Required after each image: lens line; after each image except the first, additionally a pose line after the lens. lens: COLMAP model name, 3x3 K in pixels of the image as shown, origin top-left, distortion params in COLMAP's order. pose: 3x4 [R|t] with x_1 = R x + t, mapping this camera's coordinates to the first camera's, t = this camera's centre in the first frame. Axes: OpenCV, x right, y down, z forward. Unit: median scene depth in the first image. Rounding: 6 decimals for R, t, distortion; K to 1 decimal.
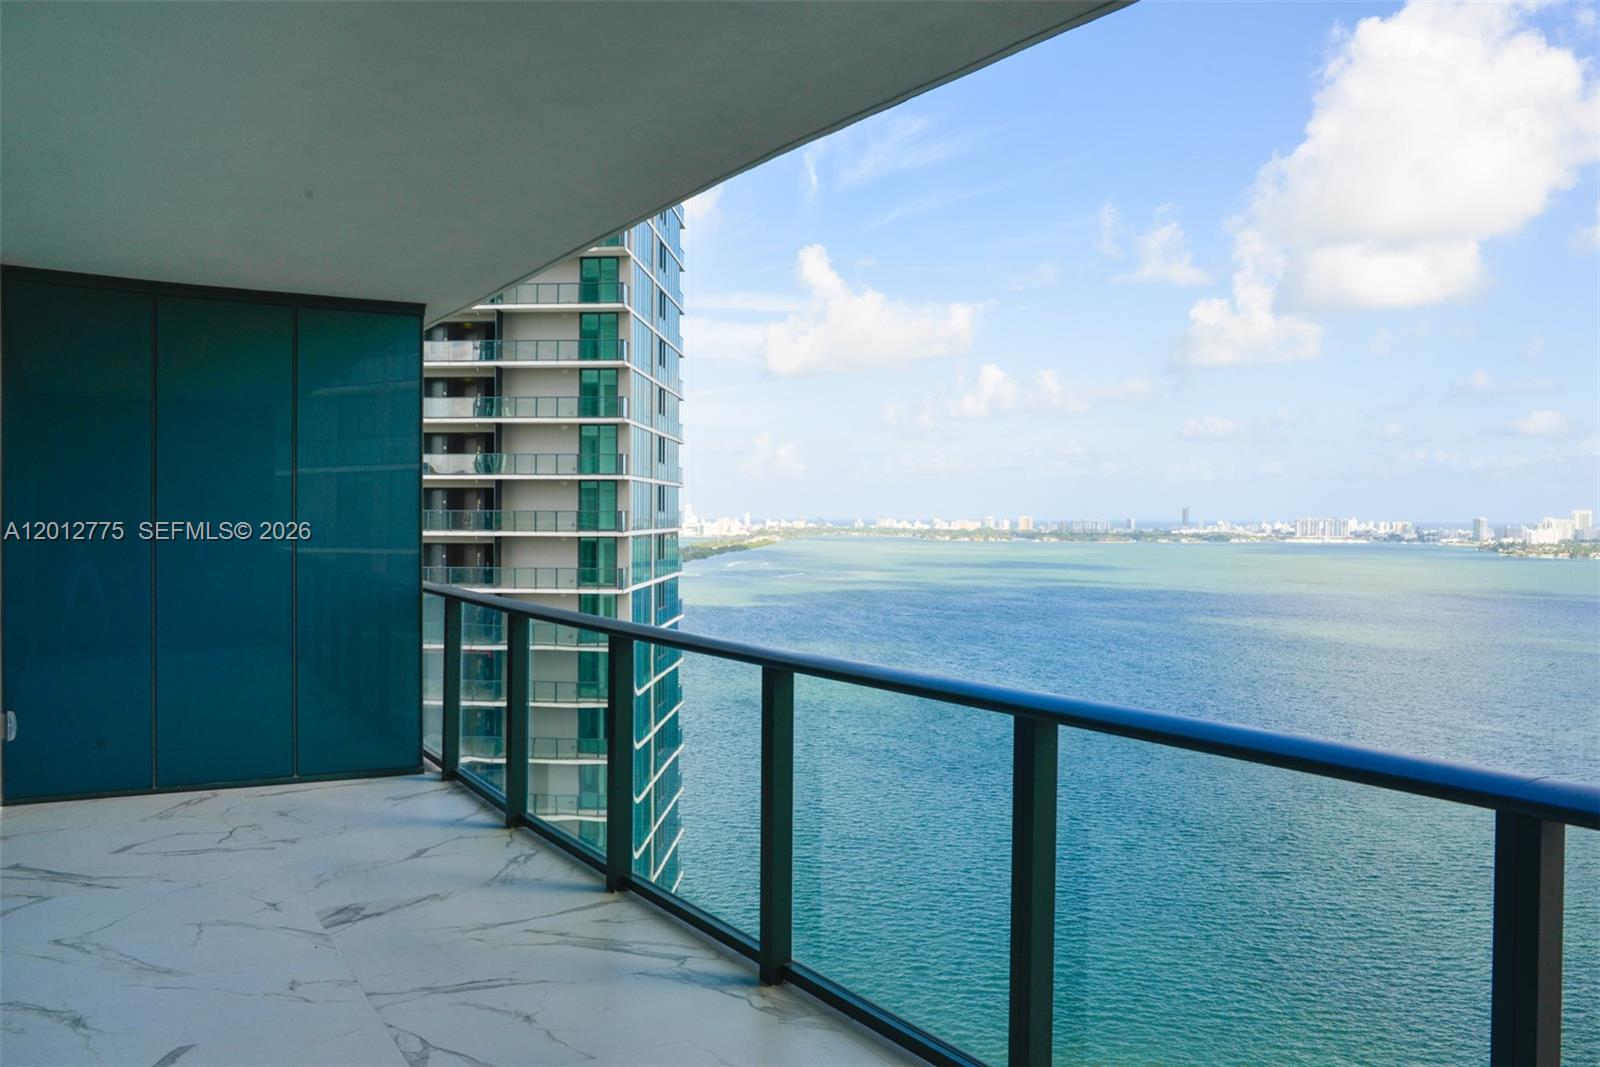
lens RADIAL K [[1307.8, 0, 793.8], [0, 1307.8, 534.8], [0, 0, 1]] dist [-0.077087, 0.068359]
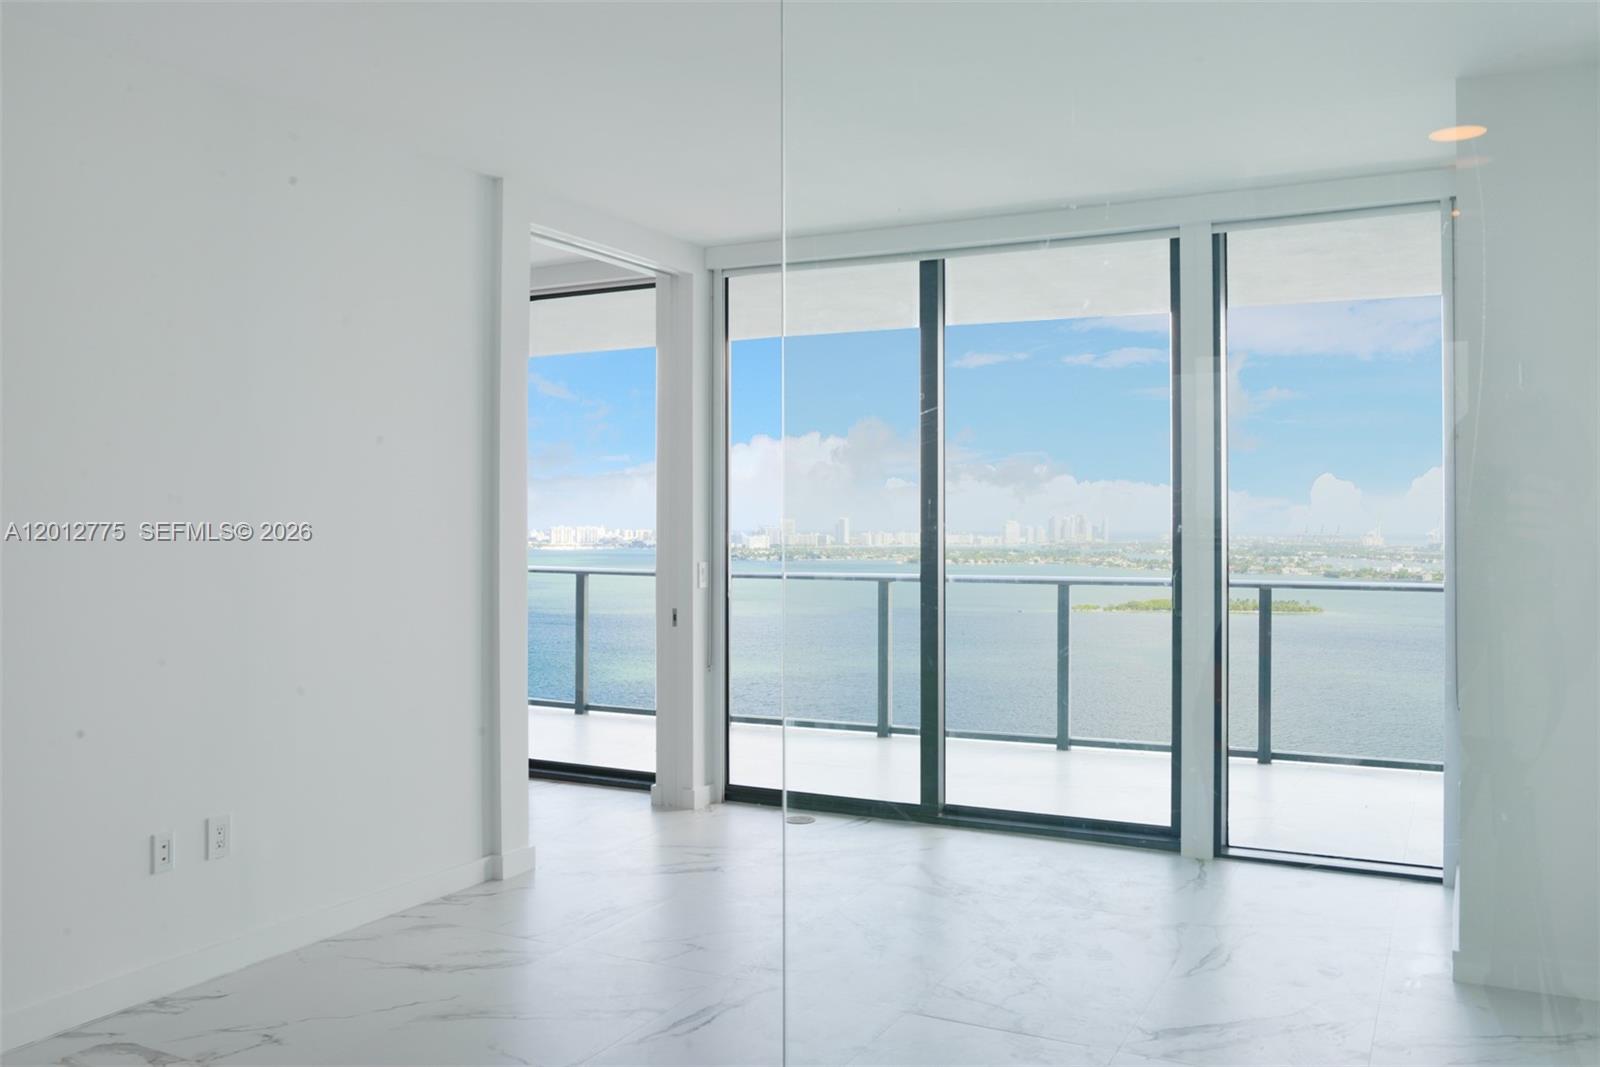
lens RADIAL K [[1307.8, 0, 793.8], [0, 1307.8, 534.8], [0, 0, 1]] dist [-0.077087, 0.068359]
pose [[0.849570, -0.006478, 0.527437, -1.581857], [0.010069, 0.999942, -0.003939, 0.003292], [-0.527380, 0.008657, 0.849585, -2.778444]]
